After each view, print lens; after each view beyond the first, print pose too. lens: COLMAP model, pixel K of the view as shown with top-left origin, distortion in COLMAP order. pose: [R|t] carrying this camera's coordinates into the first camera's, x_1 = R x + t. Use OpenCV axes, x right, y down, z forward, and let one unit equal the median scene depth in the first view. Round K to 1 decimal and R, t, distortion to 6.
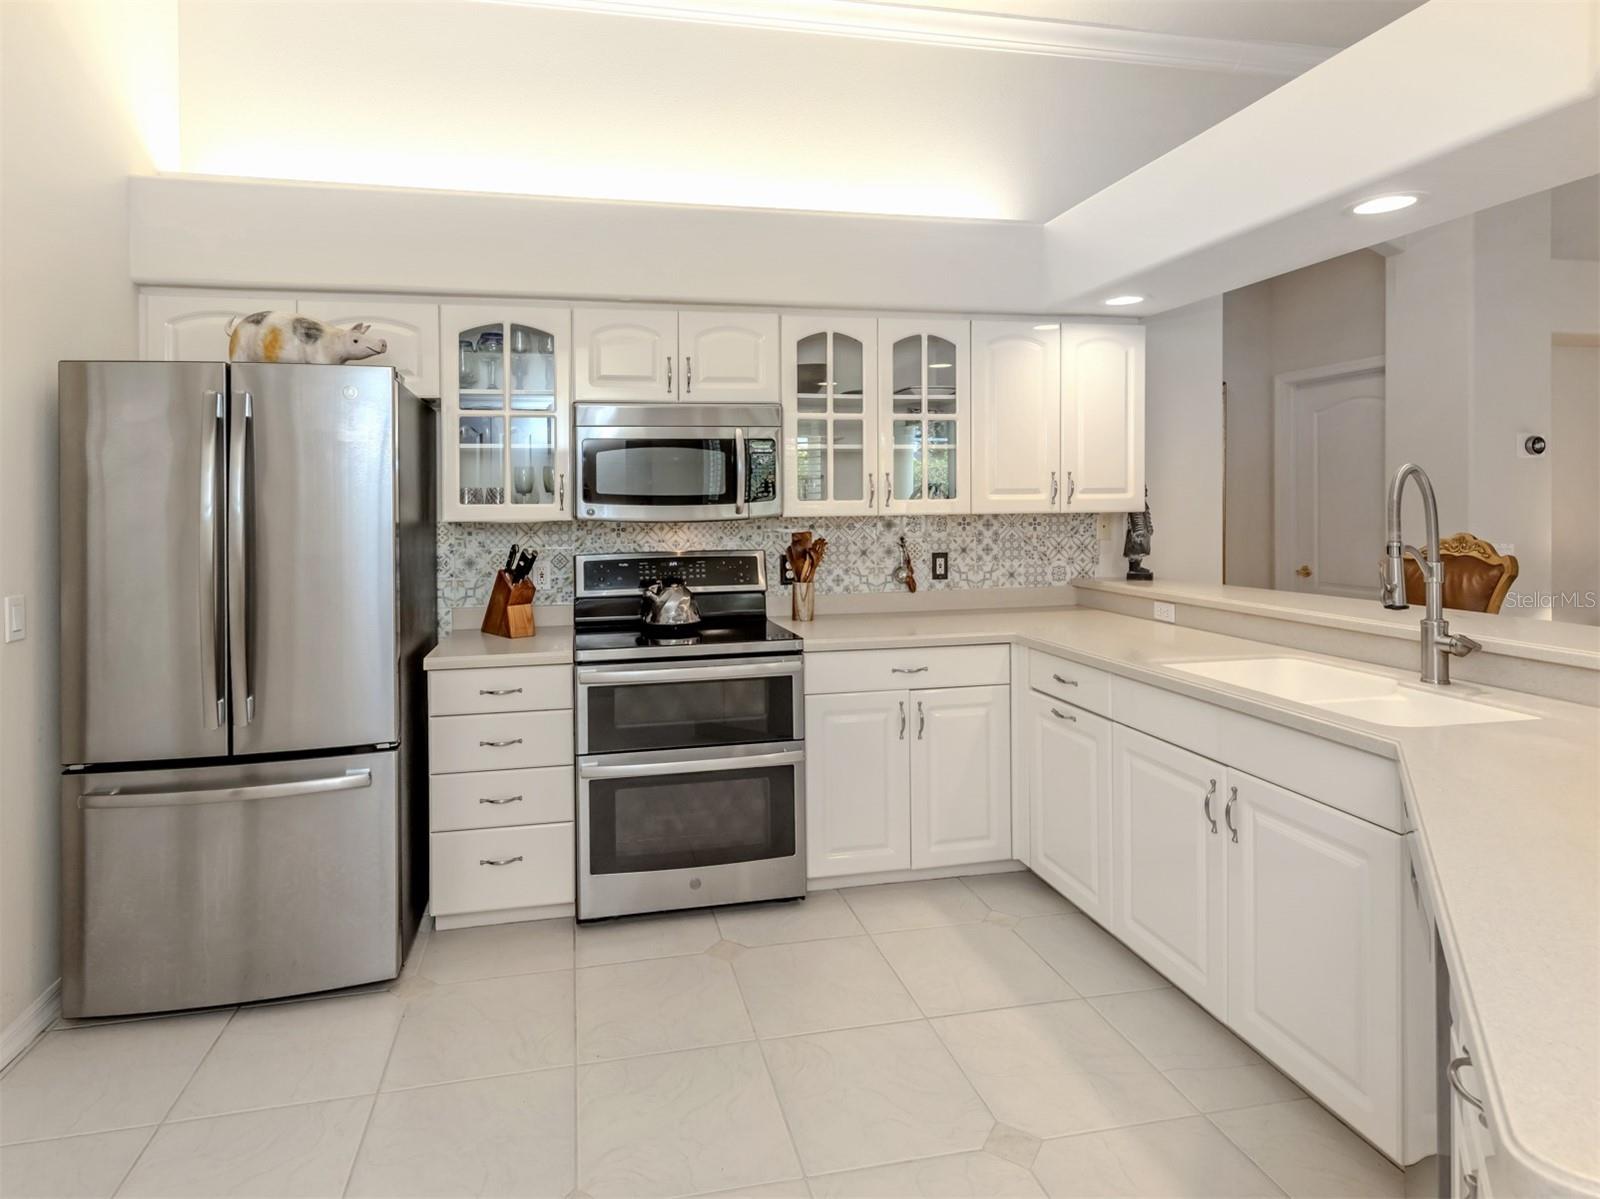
lens RADIAL K [[905.4, 0, 742.5], [0, 905.4, 491.1], [0, 0, 1]] dist [0.004481, -0.002334]
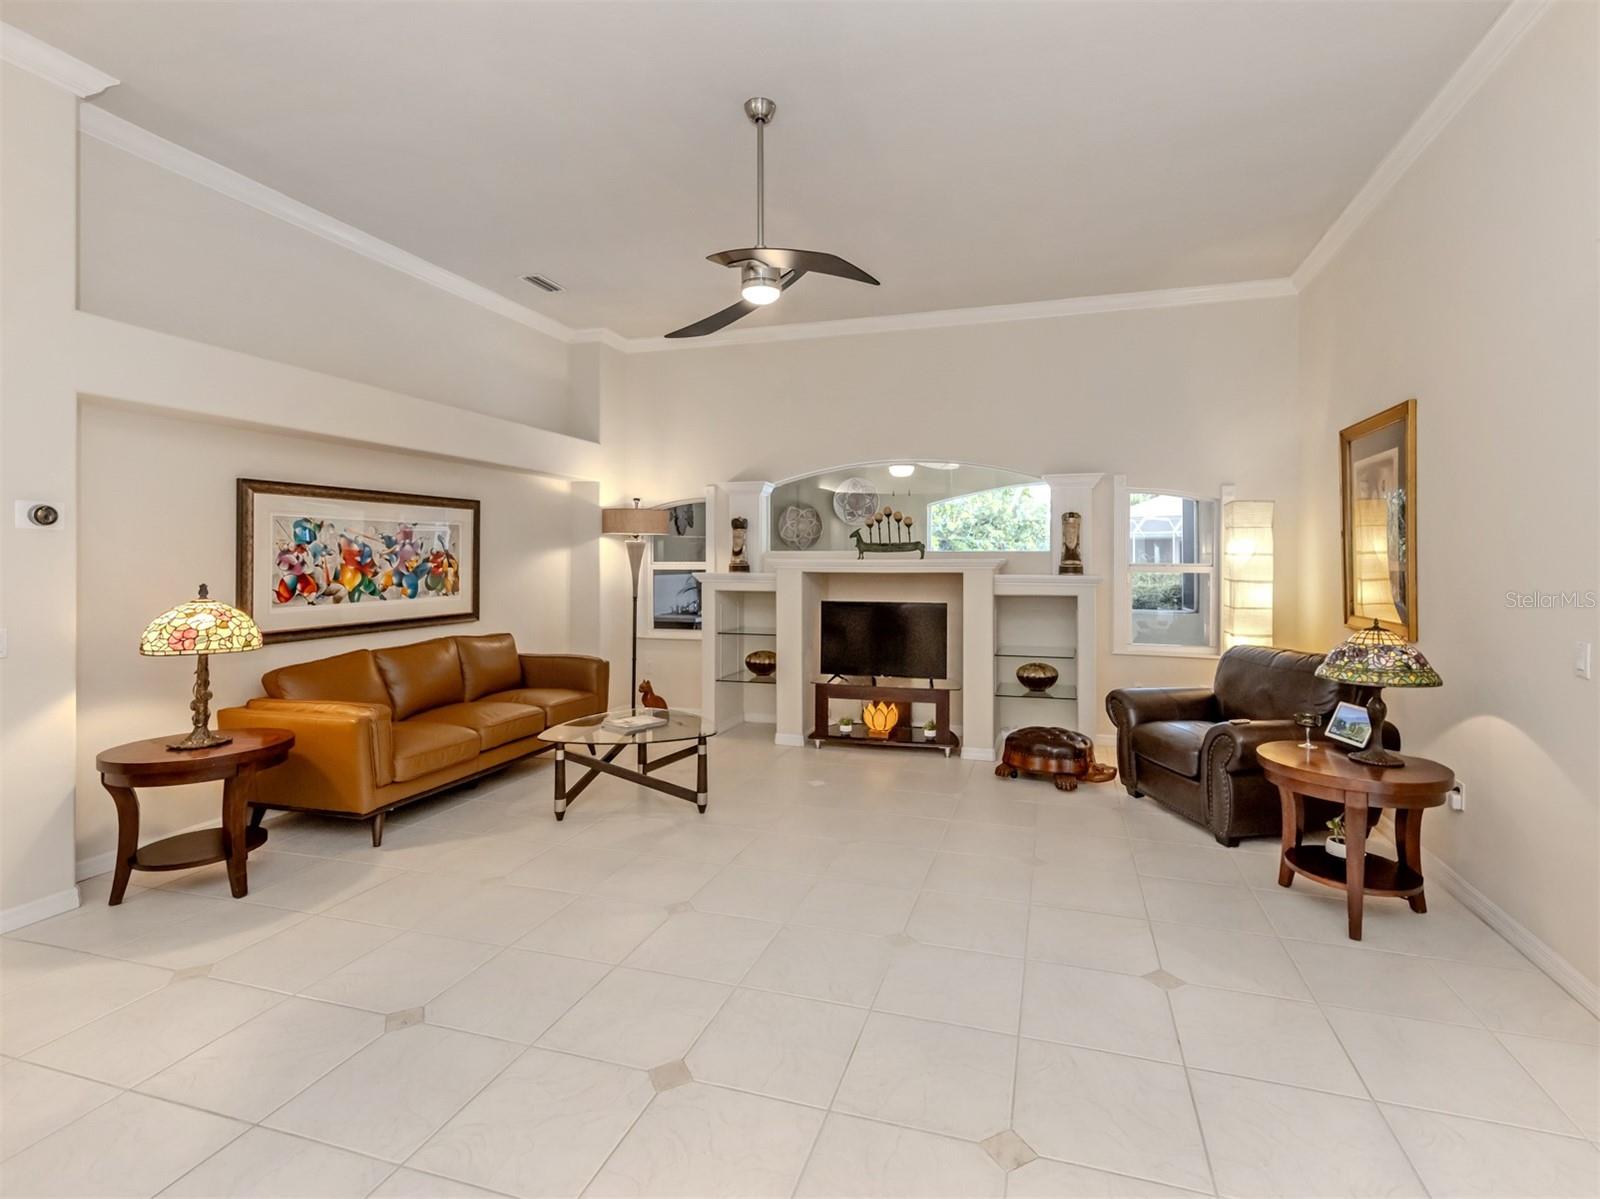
lens RADIAL K [[772.3, 0, 873.8], [0, 772.3, 553.1], [0, 0, 1]] dist [-0.006104, -0.000244]
pose [[0.416078, 0.016724, 0.909175, 0.595589], [-0.017088, 0.999798, -0.010570, -0.021615], [-0.909168, -0.011138, 0.416280, -0.058306]]
